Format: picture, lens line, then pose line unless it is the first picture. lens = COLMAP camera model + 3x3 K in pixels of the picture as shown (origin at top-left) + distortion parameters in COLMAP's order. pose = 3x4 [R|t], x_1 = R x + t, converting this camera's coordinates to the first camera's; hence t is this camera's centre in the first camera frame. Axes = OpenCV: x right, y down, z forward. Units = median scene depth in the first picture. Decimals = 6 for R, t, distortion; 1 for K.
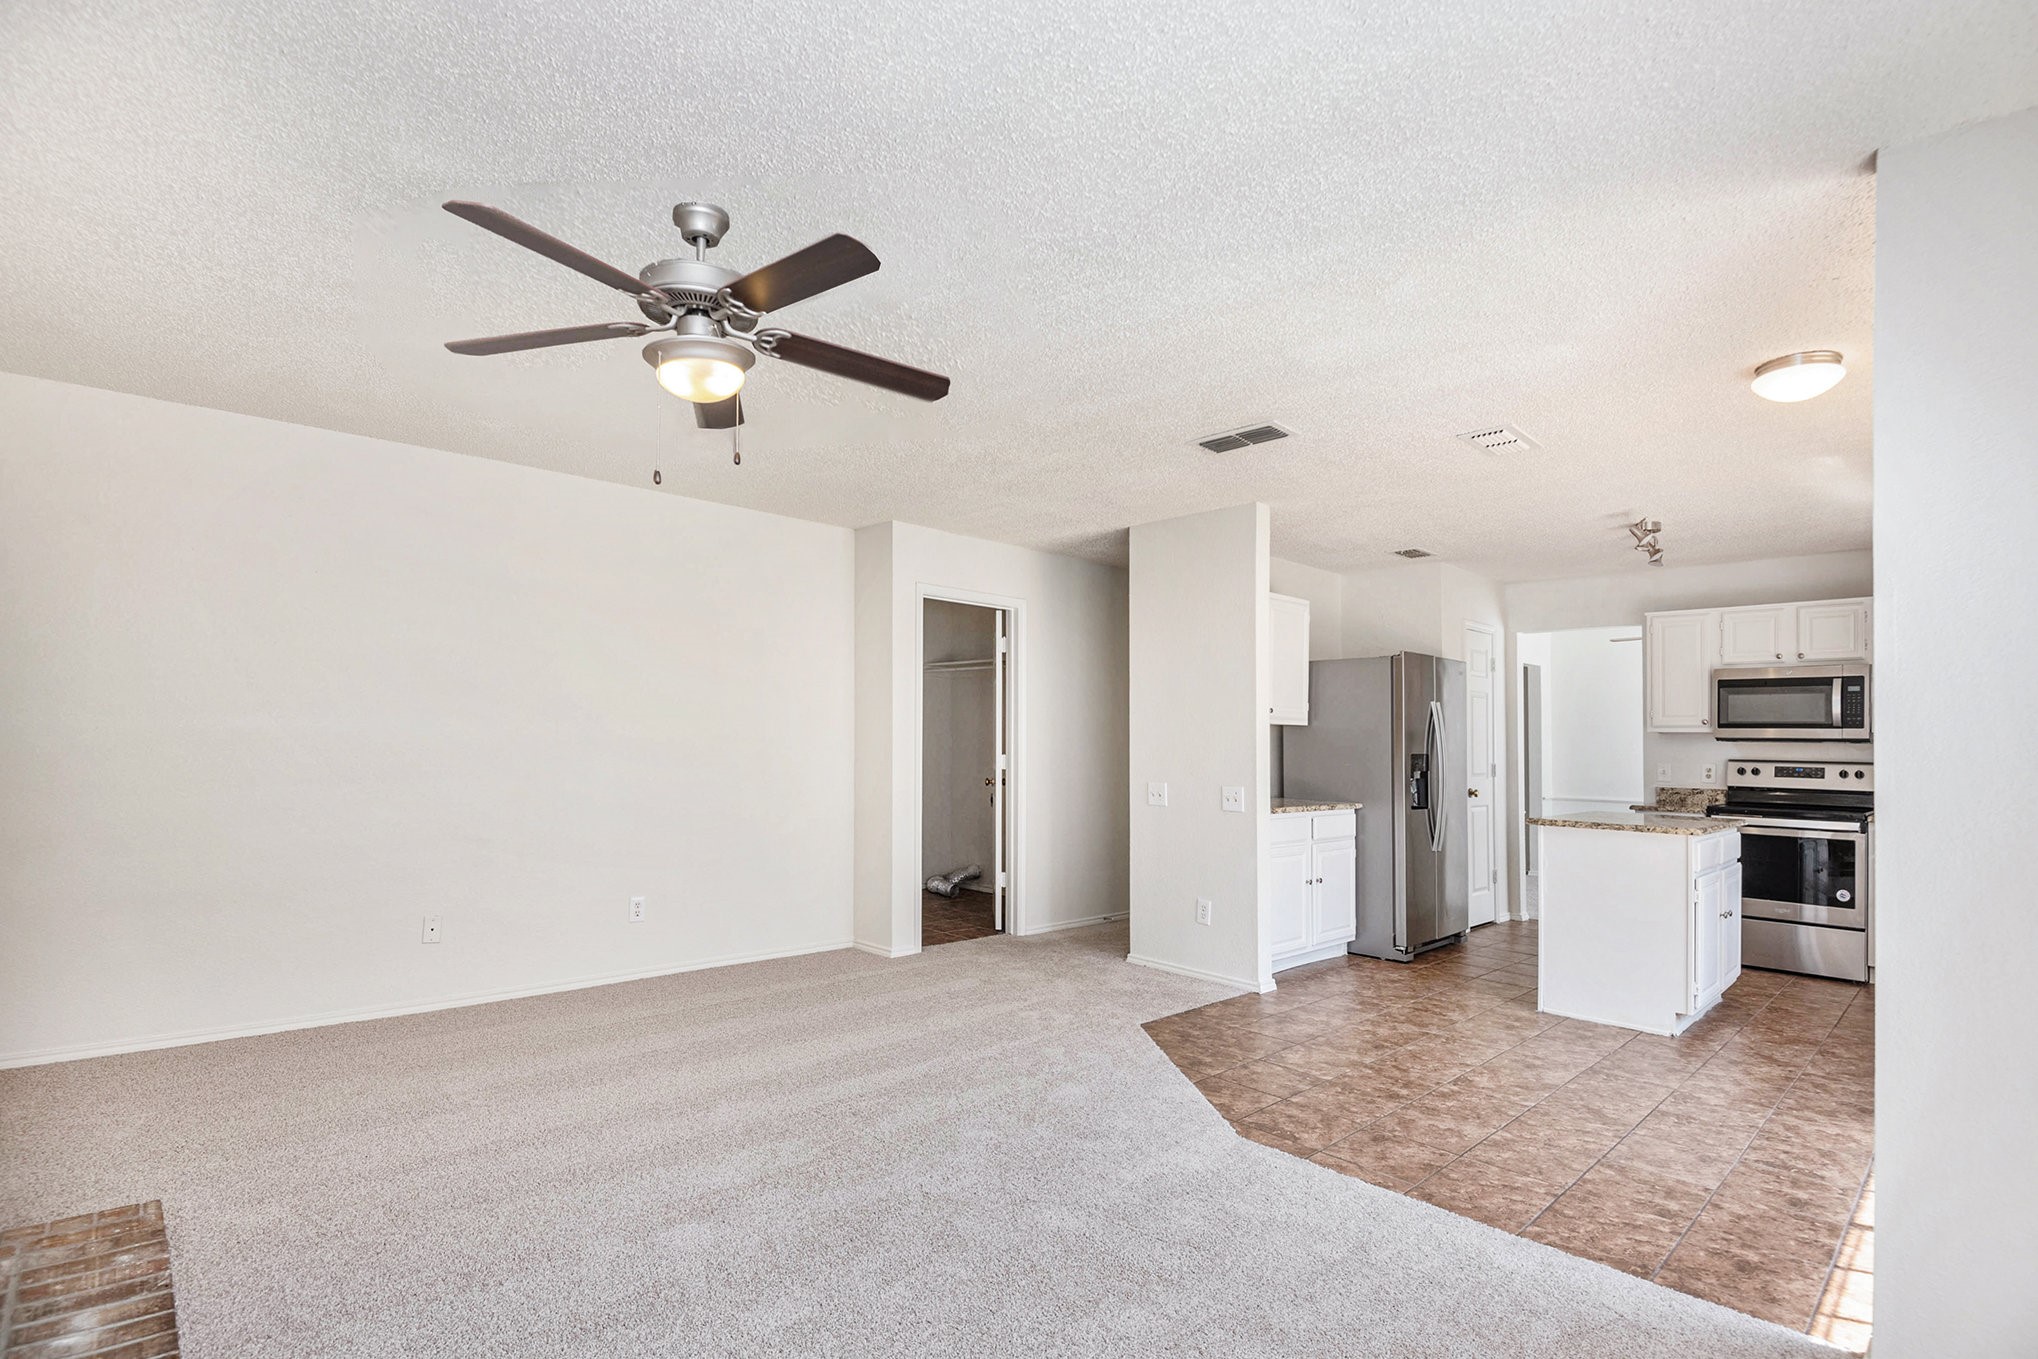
lens RADIAL K [[918.4, 0, 1006.7], [0, 918.4, 659.5], [0, 0, 1]] dist [0.000294, -0.034381]
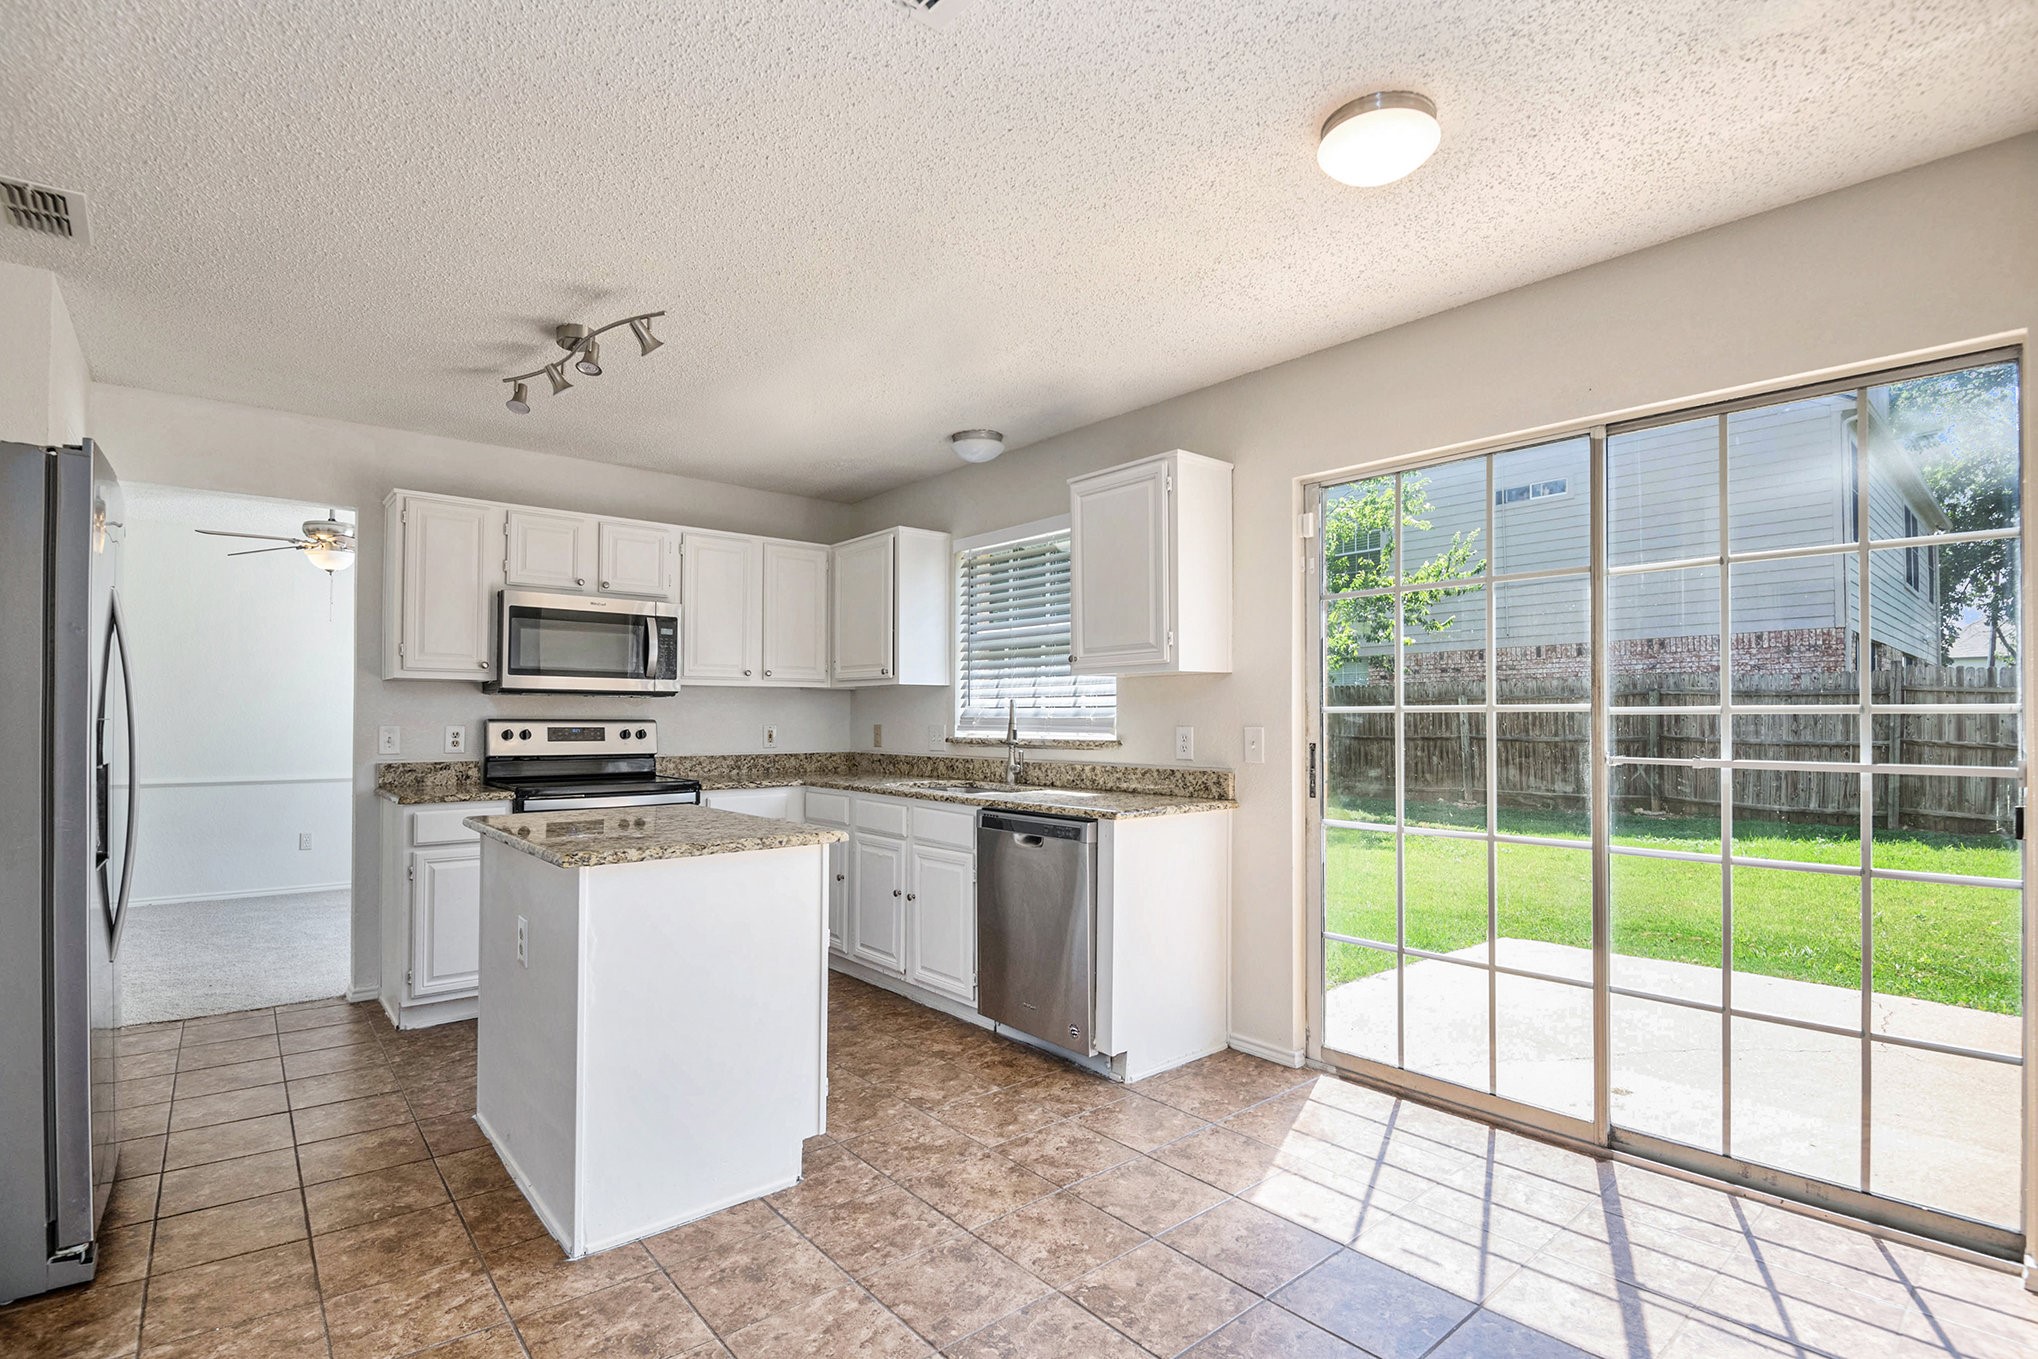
lens RADIAL K [[931.1, 0, 996.3], [0, 931.1, 704.5], [0, 0, 1]] dist [-0.025006, -0.000644]
pose [[0.034099, -0.010992, 0.999358, 0.089537], [-0.088203, 0.996005, 0.013965, 0.056025], [-0.995519, -0.088623, 0.032993, 0.603770]]
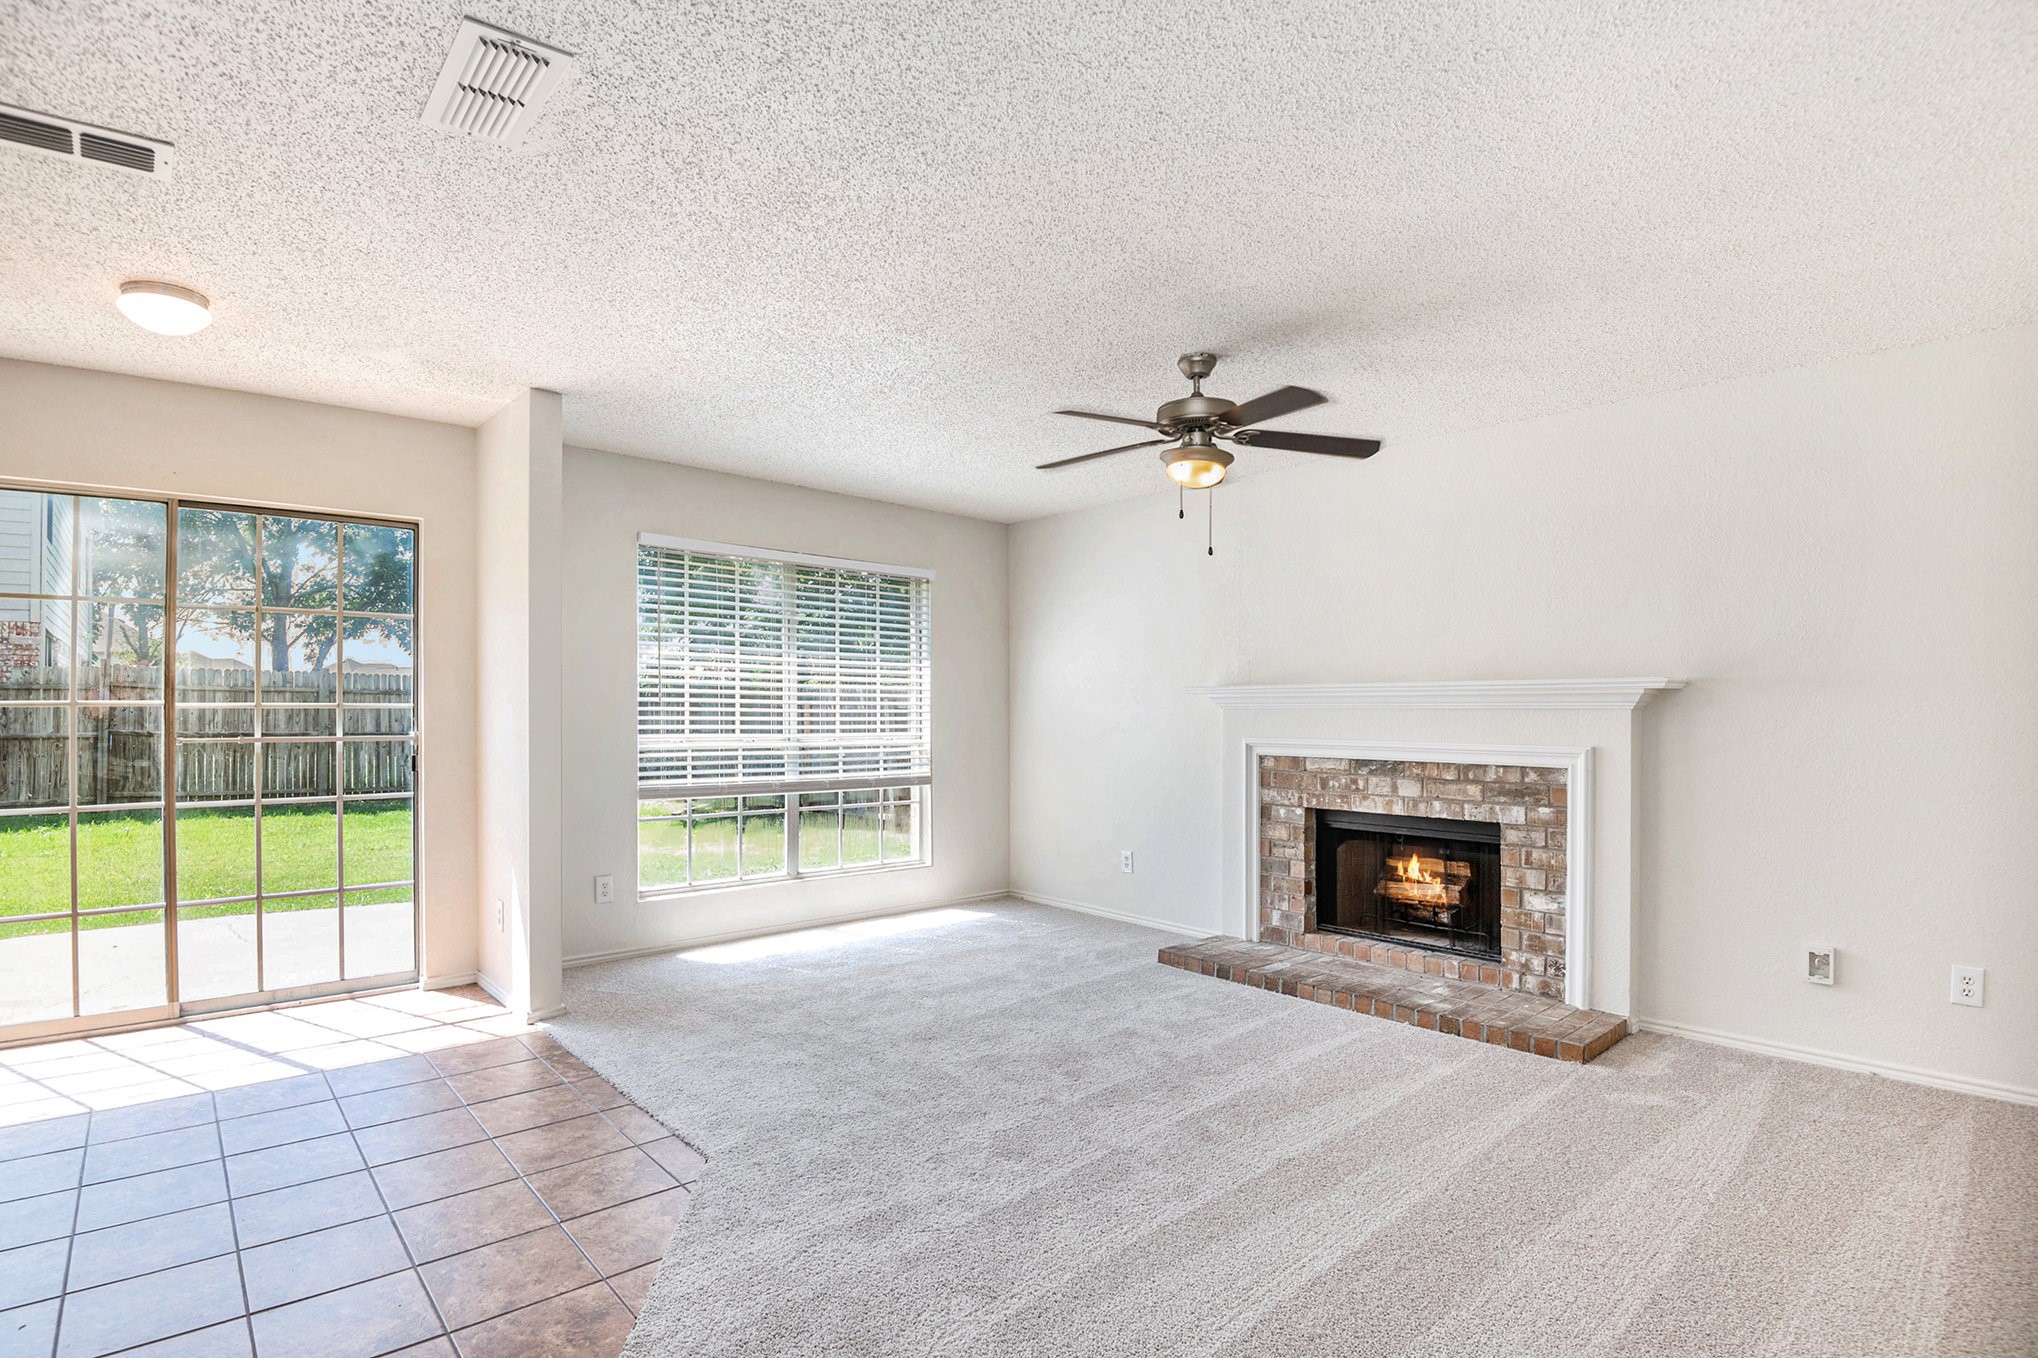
lens RADIAL K [[1004.8, 0, 1014.0], [0, 1004.8, 711.7], [0, 0, 1]] dist [0.001582, 0.000295]
pose [[-0.999609, -0.027957, -0.000296, -0.015230], [-0.027813, 0.995412, -0.091551, 0.089804], [0.002854, -0.091507, -0.995800, 0.995032]]
